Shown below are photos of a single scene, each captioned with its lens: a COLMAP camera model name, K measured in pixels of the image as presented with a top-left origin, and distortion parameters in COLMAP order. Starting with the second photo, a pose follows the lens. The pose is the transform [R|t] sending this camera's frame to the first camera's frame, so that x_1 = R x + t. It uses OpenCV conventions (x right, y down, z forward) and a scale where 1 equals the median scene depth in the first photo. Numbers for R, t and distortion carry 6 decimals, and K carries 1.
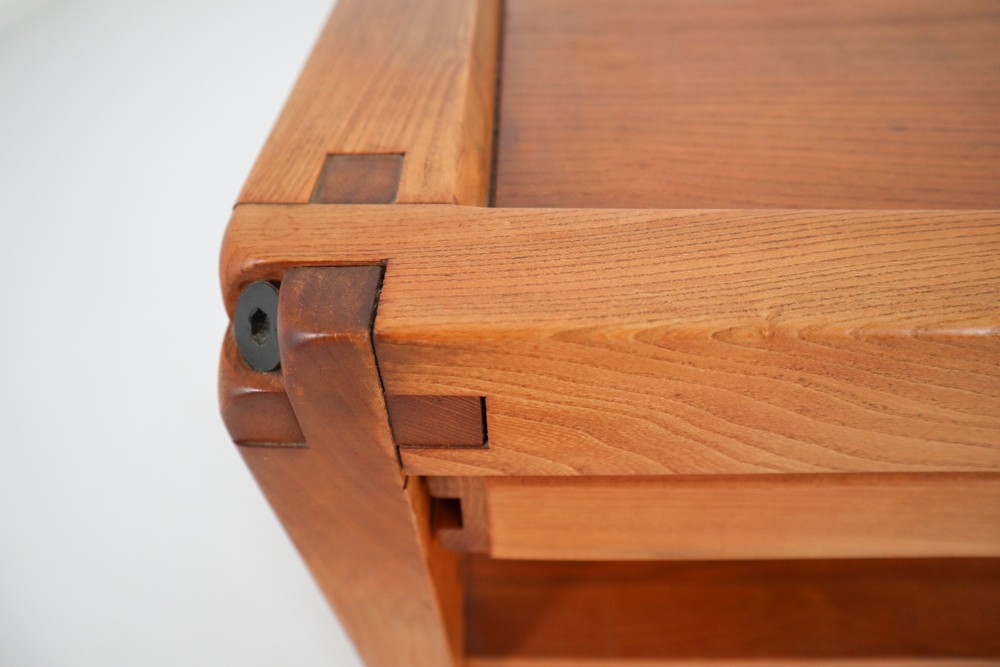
lens RADIAL K [[680.4, 0, 517.8], [0, 680.4, 329.8], [0, 0, 1]] dist [-0.031920, 0.001081]
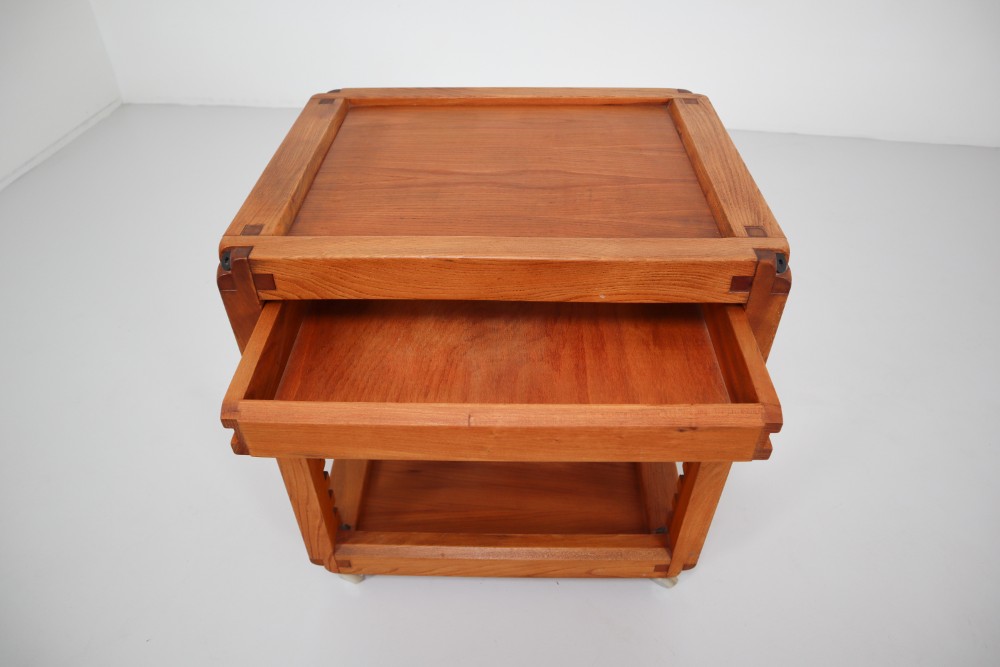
lens RADIAL K [[687.6, 0, 500.0], [0, 687.6, 333.5], [0, 0, 1]] dist [-0.074573, 0.002516]
pose [[0.999761, 0.004599, -0.021383, 1.526304], [-0.007151, 0.992643, -0.120866, 0.996612], [0.020670, 0.120990, 0.992438, -3.372062]]
